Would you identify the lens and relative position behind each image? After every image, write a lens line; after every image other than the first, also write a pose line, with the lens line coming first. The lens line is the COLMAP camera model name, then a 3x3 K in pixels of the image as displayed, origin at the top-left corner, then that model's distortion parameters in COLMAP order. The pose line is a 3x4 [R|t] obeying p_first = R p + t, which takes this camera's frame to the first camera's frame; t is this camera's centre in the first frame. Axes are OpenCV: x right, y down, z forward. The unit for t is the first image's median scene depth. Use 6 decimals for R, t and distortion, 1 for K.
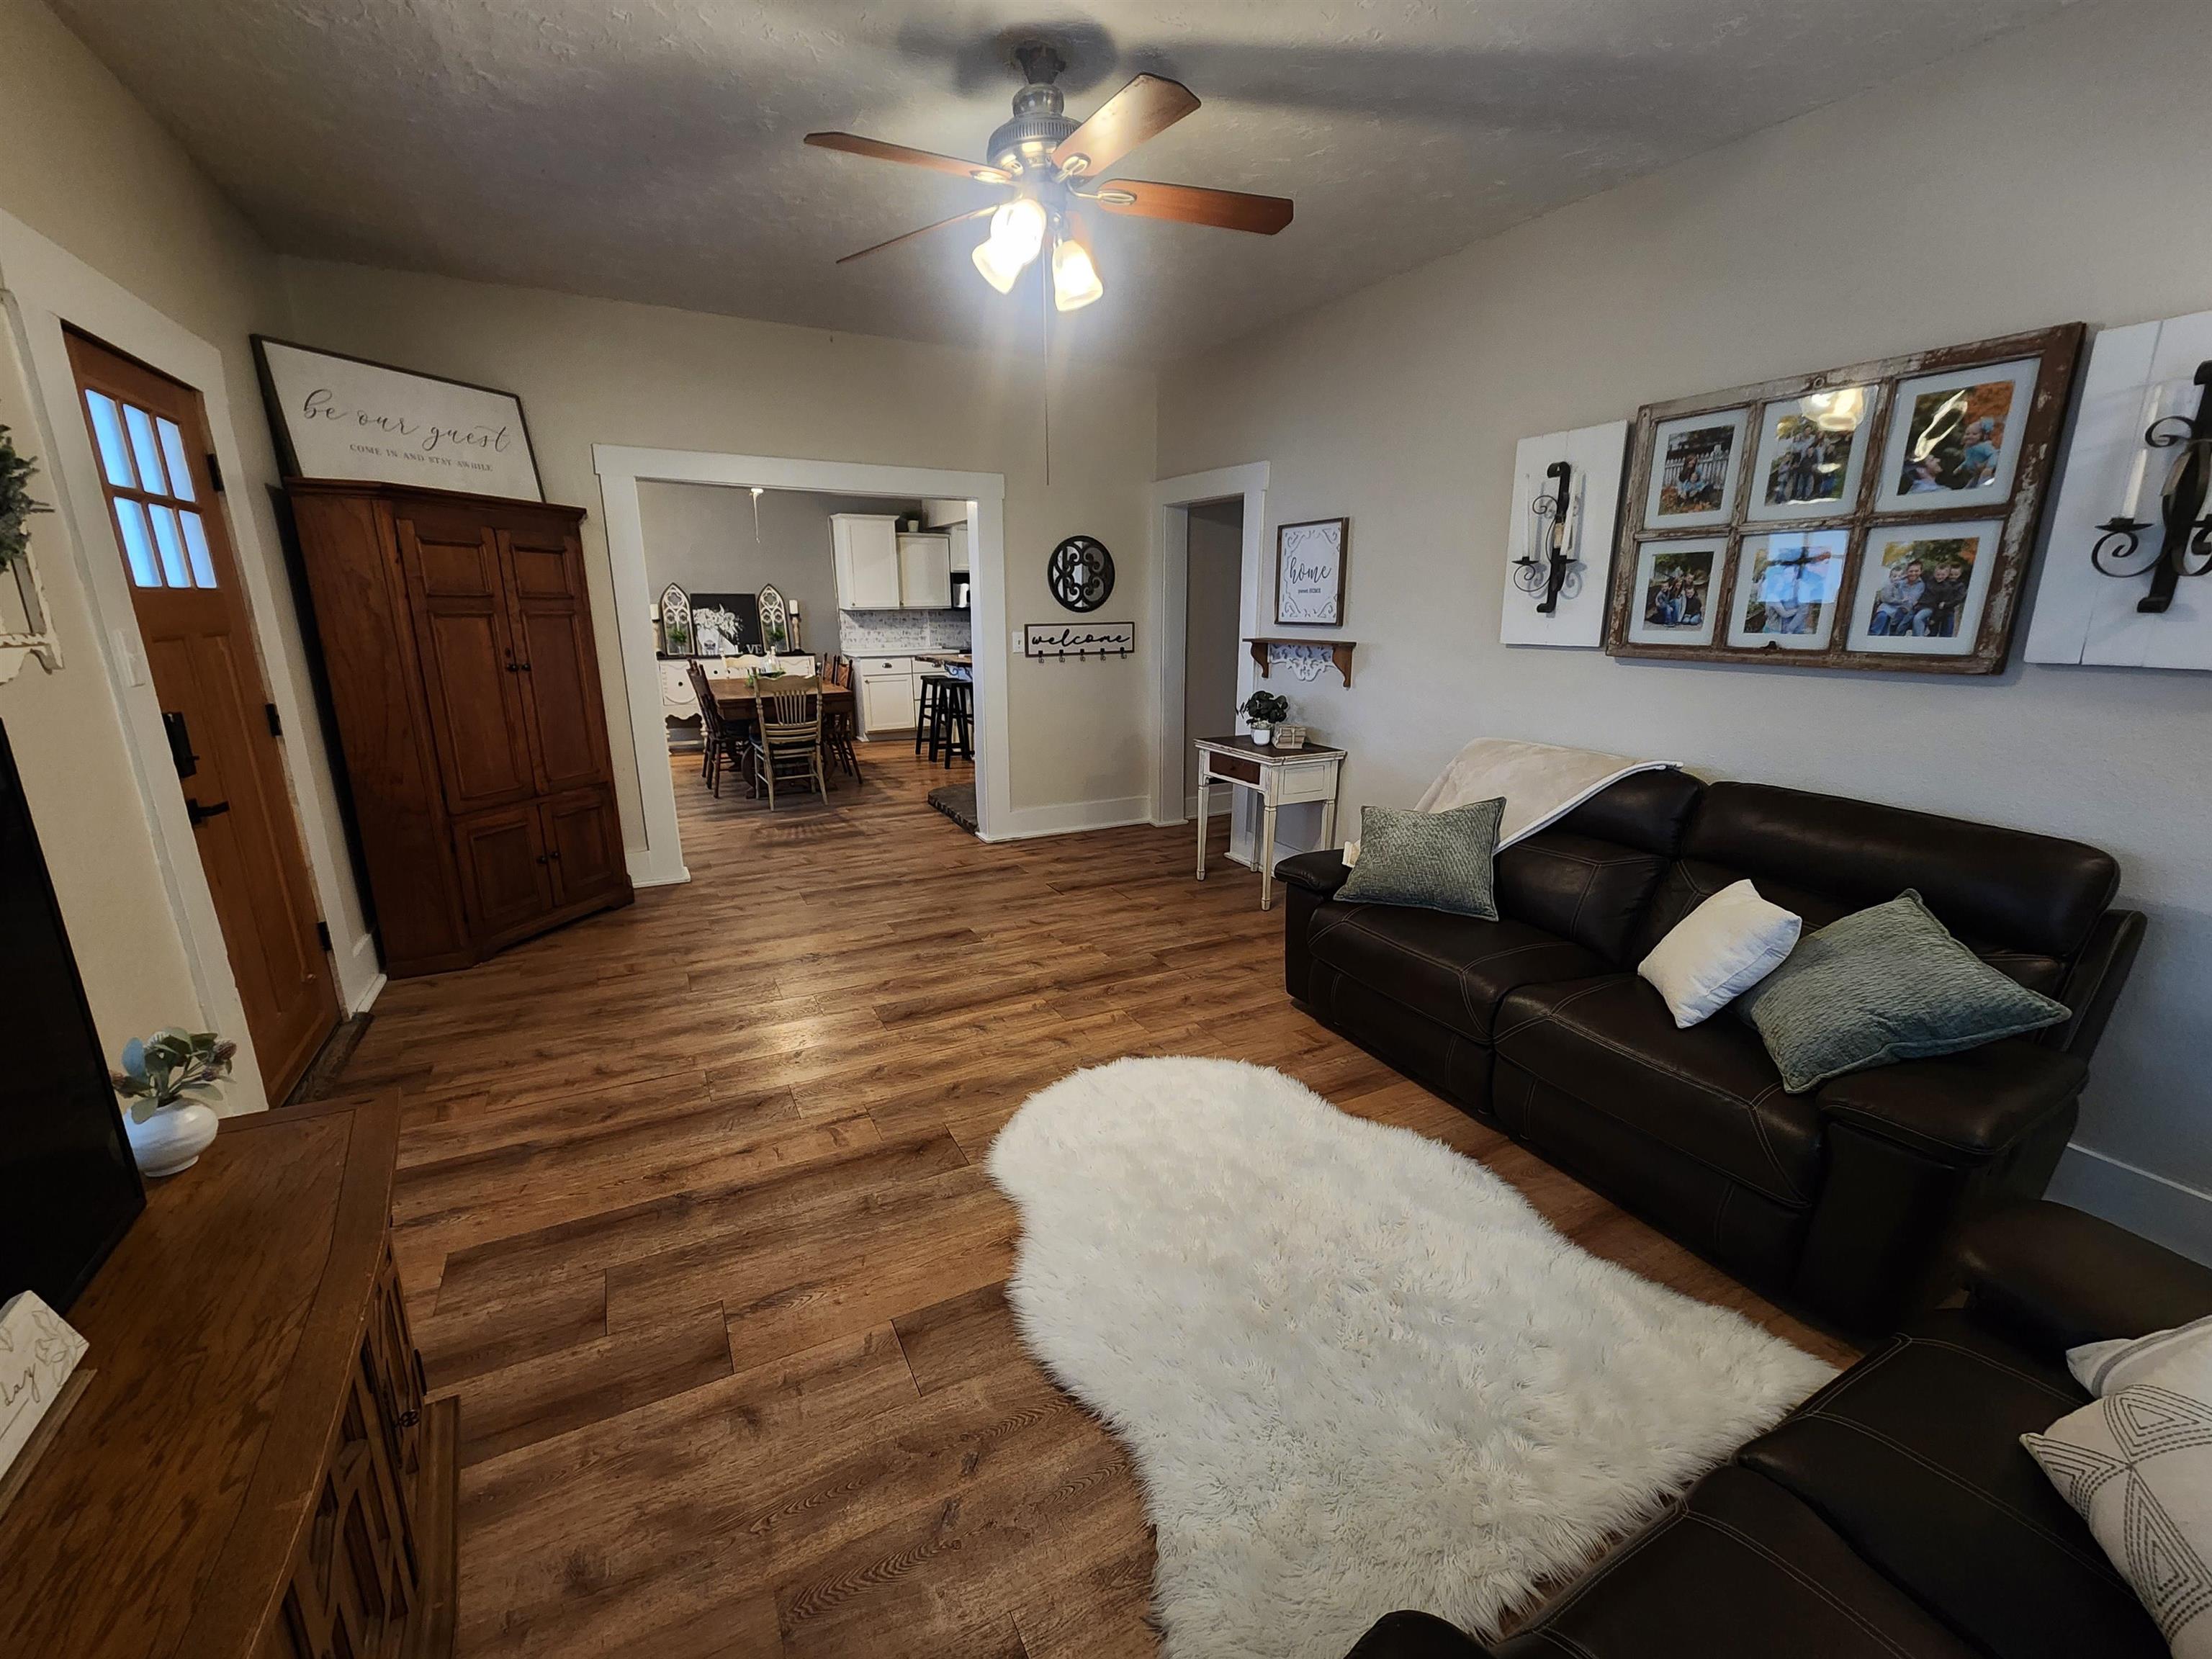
lens RADIAL K [[907.6, 0, 1097.7], [0, 907.6, 830.7], [0, 0, 1]] dist [-0.000153, 0.001942]
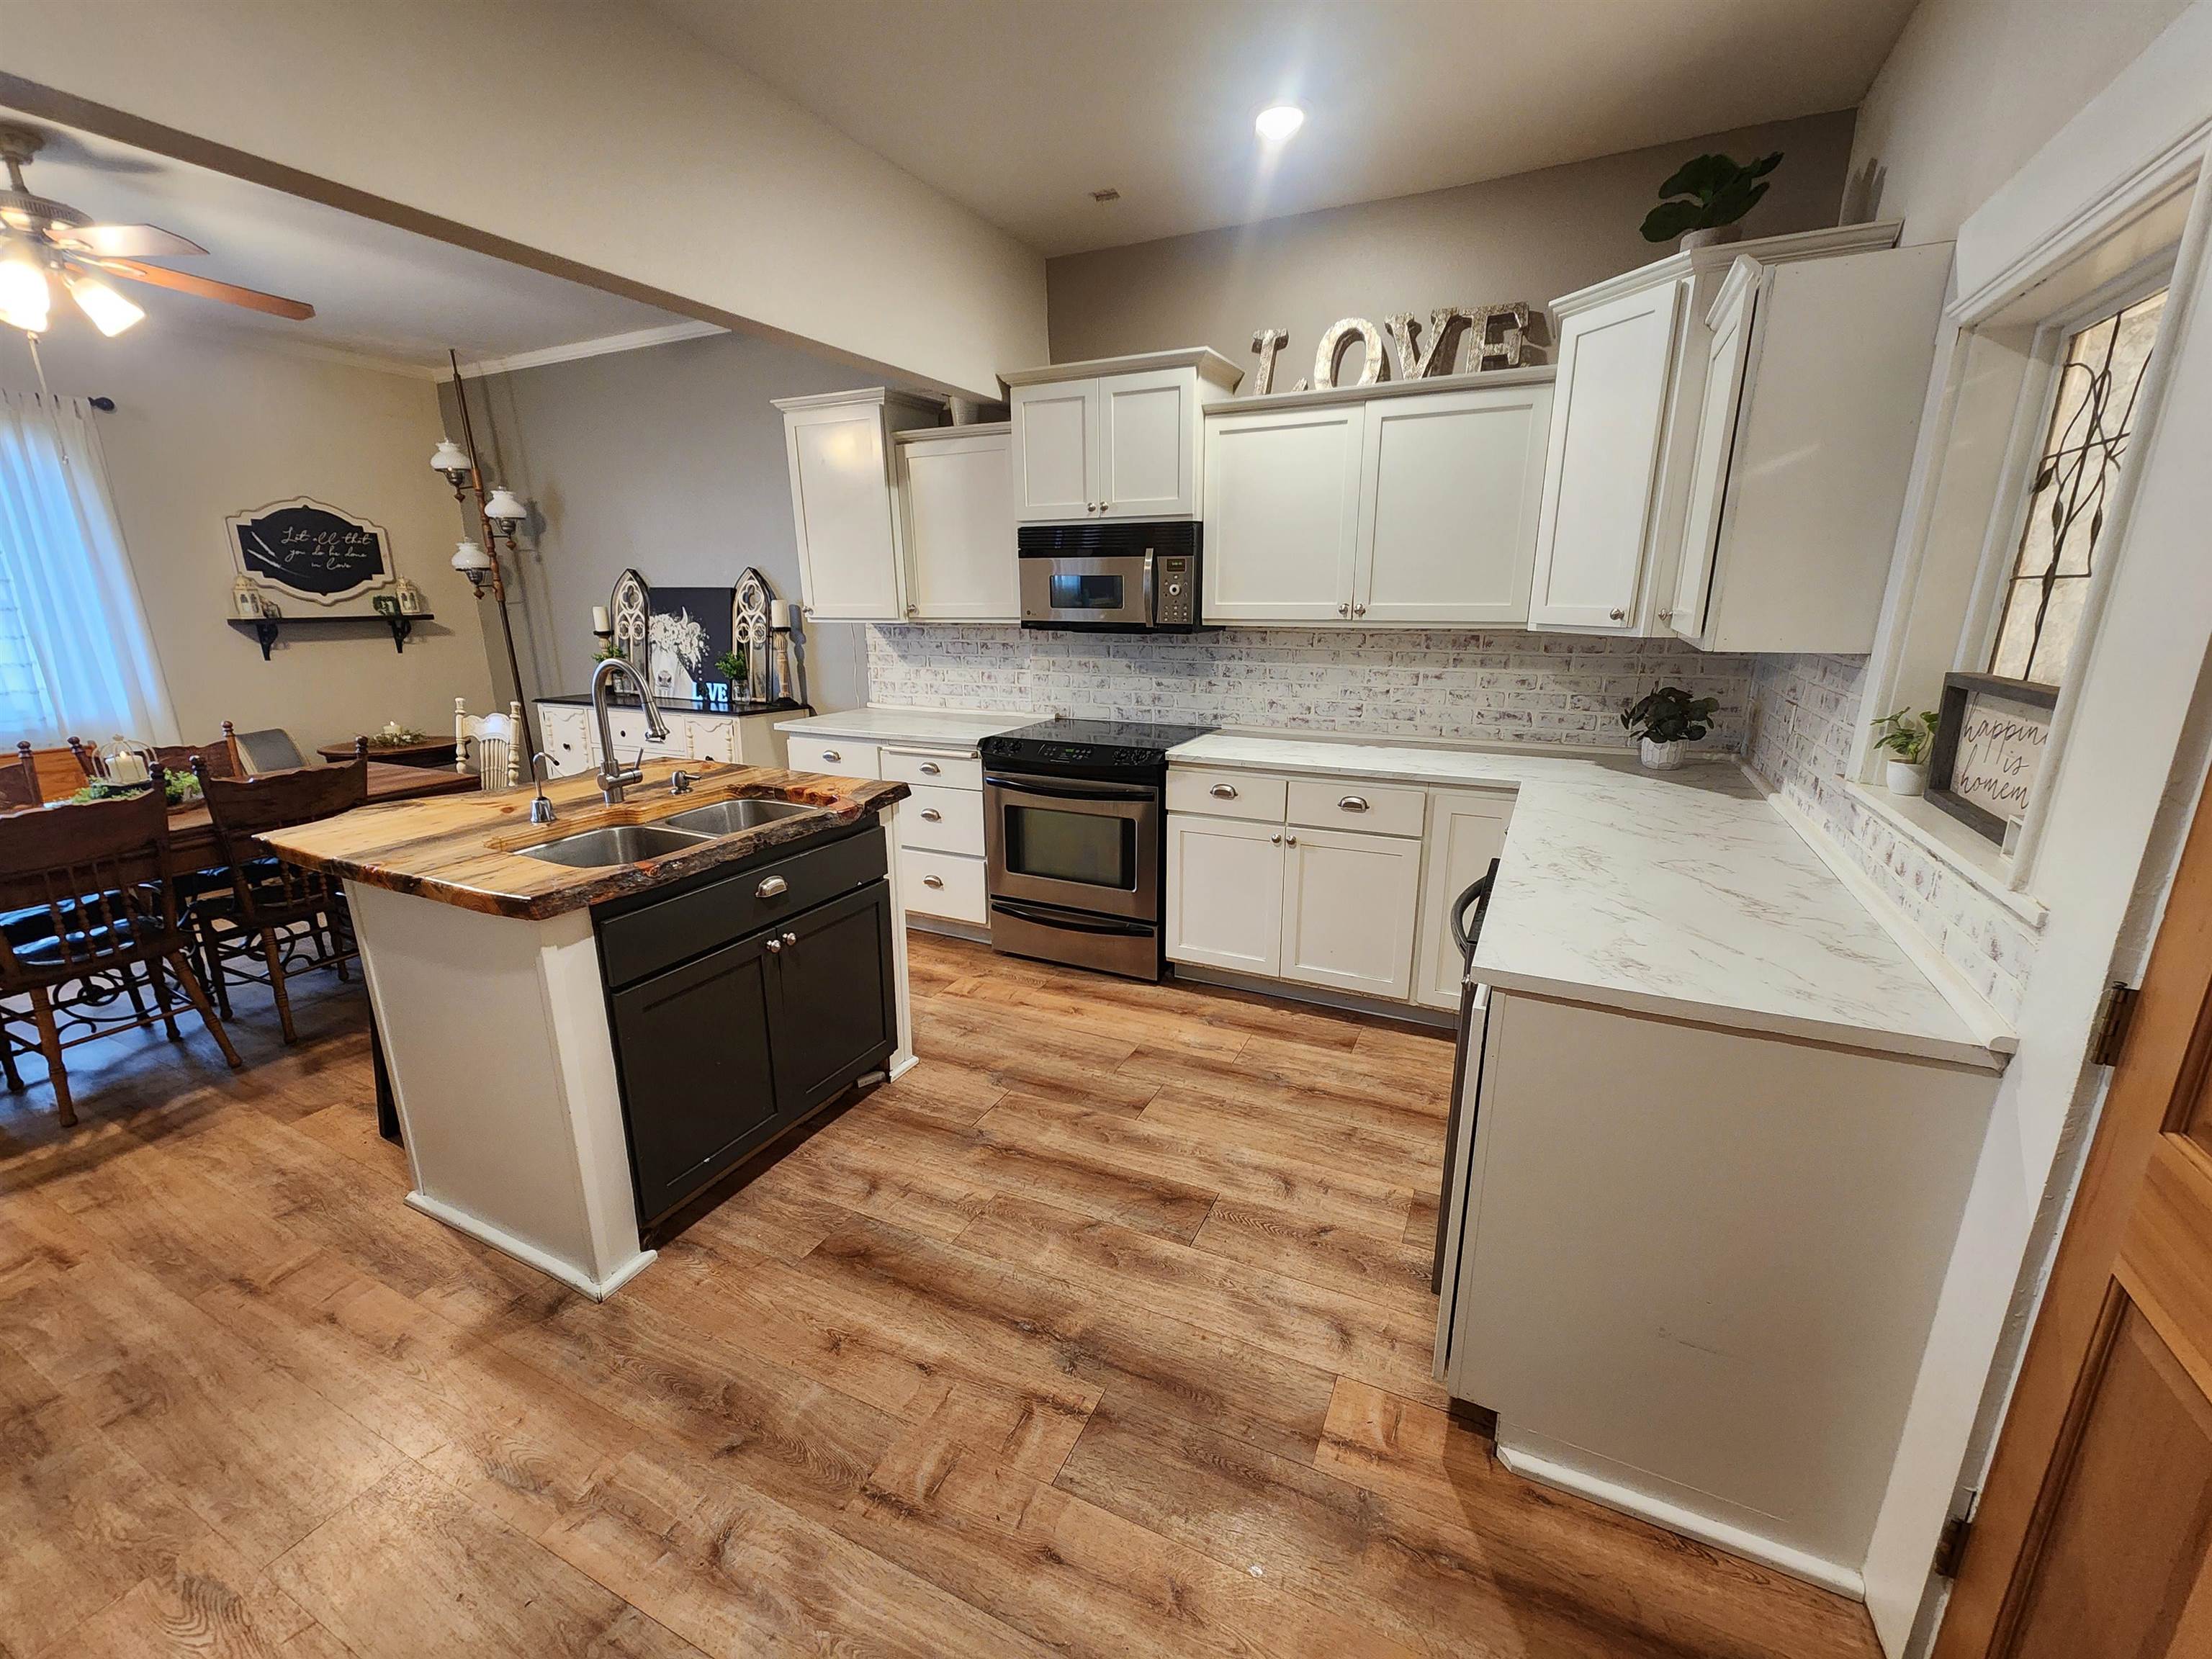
lens RADIAL K [[907.6, 0, 1097.7], [0, 907.6, 830.7], [0, 0, 1]] dist [-0.000153, 0.001942]
pose [[0.588894, 0.207873, -0.781021, 0.383265], [-0.195933, 0.974250, 0.111567, -0.472113], [0.784101, 0.087327, 0.614459, 1.805023]]
